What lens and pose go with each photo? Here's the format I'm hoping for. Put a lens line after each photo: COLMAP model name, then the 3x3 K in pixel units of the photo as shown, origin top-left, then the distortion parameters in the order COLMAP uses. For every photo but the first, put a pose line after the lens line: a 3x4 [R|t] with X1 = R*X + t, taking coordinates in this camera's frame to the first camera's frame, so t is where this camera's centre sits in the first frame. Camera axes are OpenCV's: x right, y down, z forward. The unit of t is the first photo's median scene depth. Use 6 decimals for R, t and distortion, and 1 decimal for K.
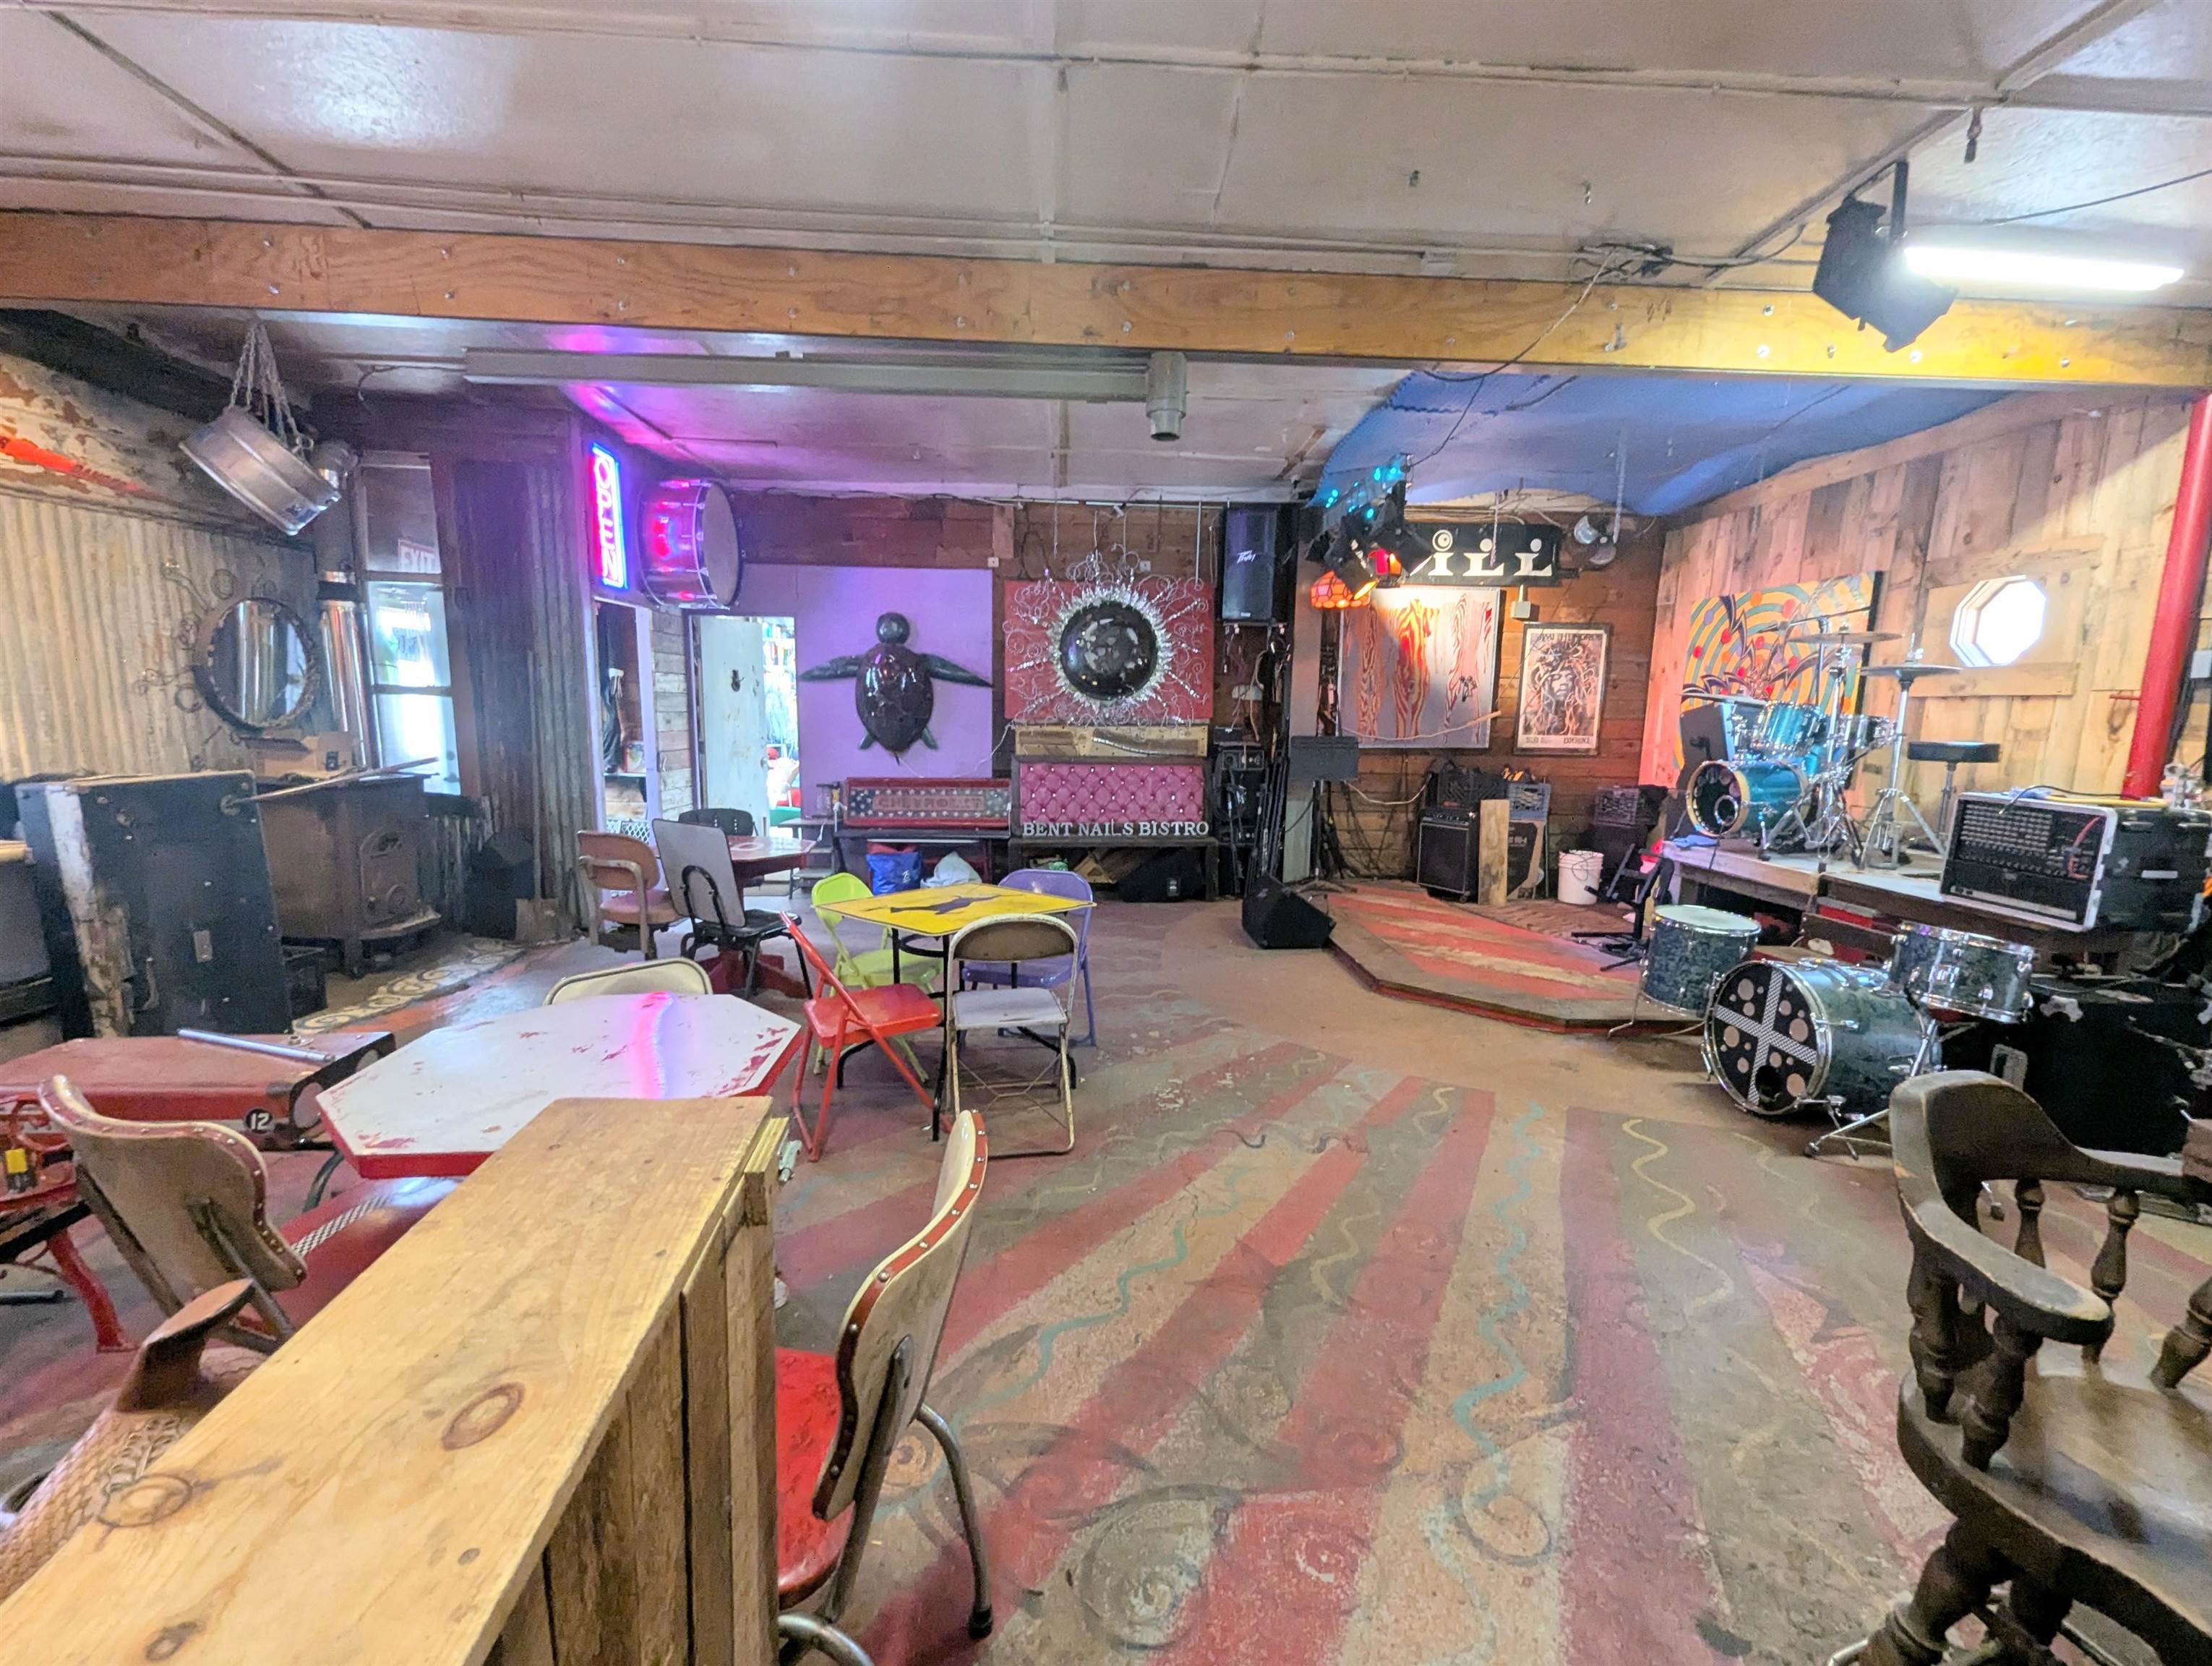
lens RADIAL K [[915.0, 0, 1105.7], [0, 915.0, 845.8], [0, 0, 1]] dist [-0.000882, -0.000194]
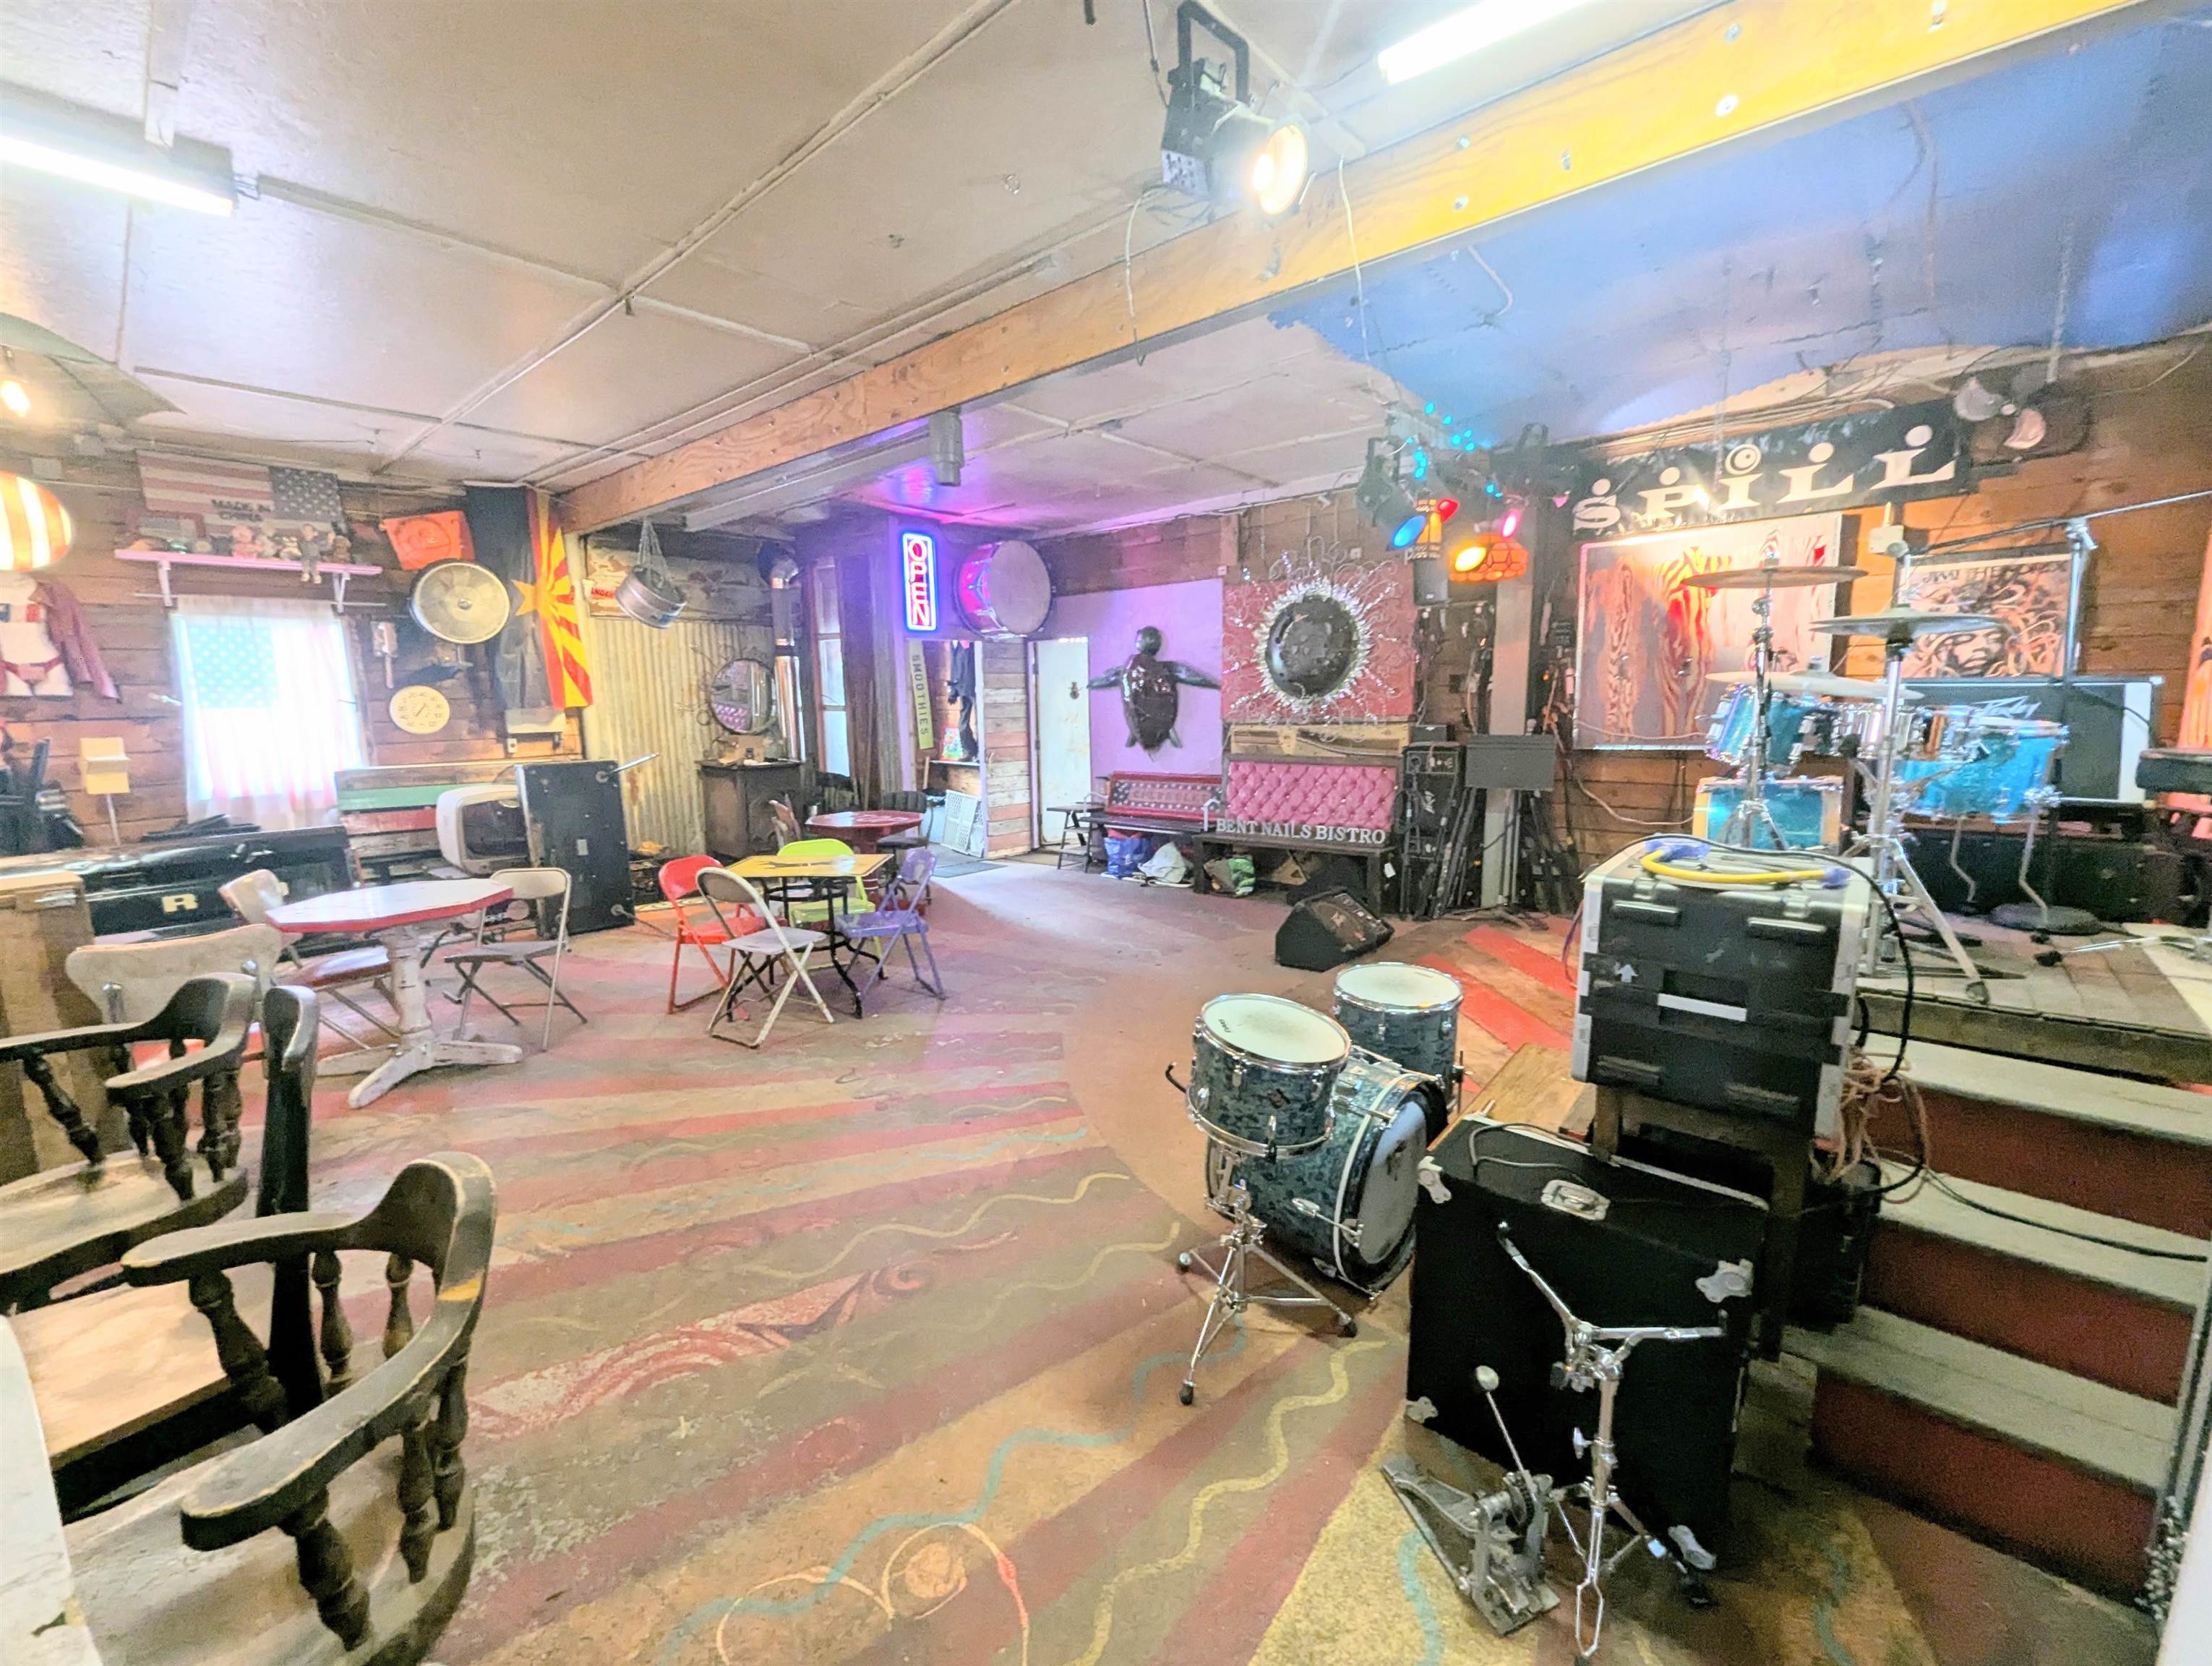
lens RADIAL K [[911.0, 0, 1106.1], [0, 911.0, 842.0], [0, 0, 1]] dist [0.000111, 0.000266]
pose [[0.722668, 0.077794, -0.686804, 0.530920], [-0.075411, 0.996588, 0.033535, -0.023739], [0.687070, 0.027558, 0.726069, 0.156061]]
